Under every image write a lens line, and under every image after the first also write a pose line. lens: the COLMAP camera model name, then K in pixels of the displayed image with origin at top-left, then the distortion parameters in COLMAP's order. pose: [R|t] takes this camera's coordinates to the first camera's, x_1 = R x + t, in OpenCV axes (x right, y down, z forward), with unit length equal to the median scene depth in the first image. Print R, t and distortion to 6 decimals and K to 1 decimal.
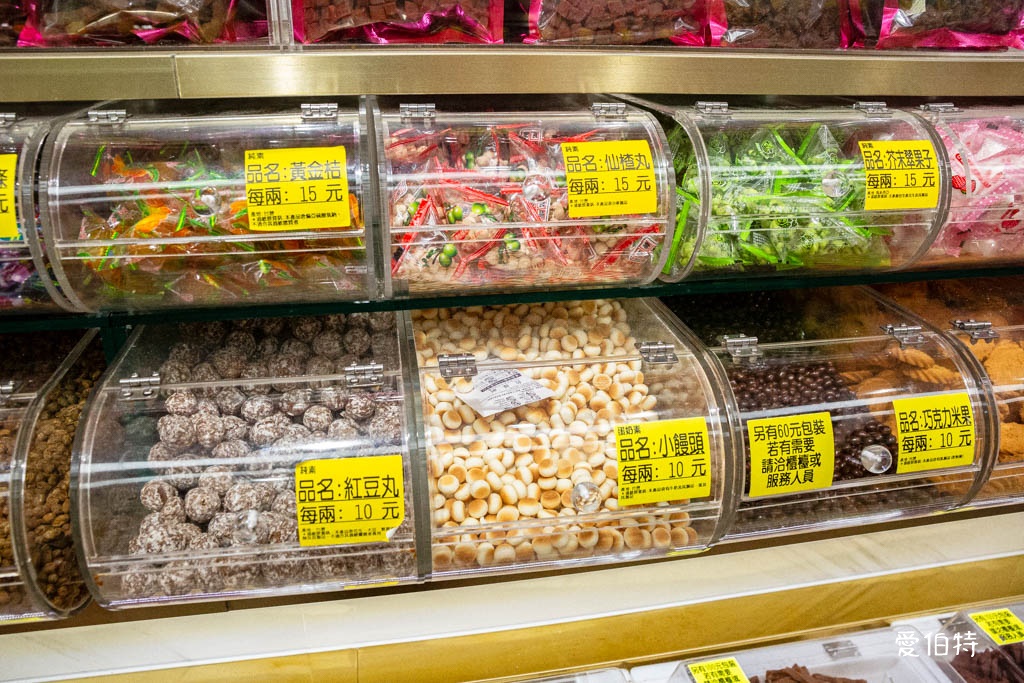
lens RADIAL K [[722.6, 0, 512.0], [0, 722.6, 341.5], [0, 0, 1]] dist [-0.087357, 0.064883]
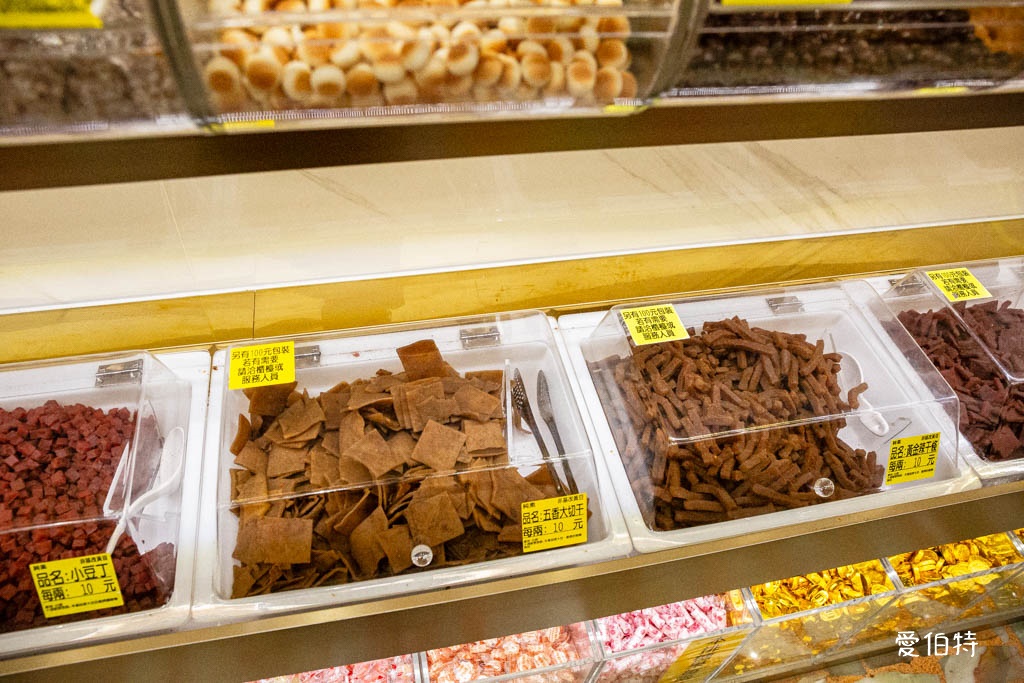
lens RADIAL K [[722.6, 0, 512.0], [0, 722.6, 341.5], [0, 0, 1]] dist [-0.087357, 0.064883]
pose [[0.998138, 0.014369, 0.059272, 0.052690], [-0.037865, 0.907858, 0.417565, 0.106099], [-0.047811, -0.419032, 0.906712, 0.146138]]
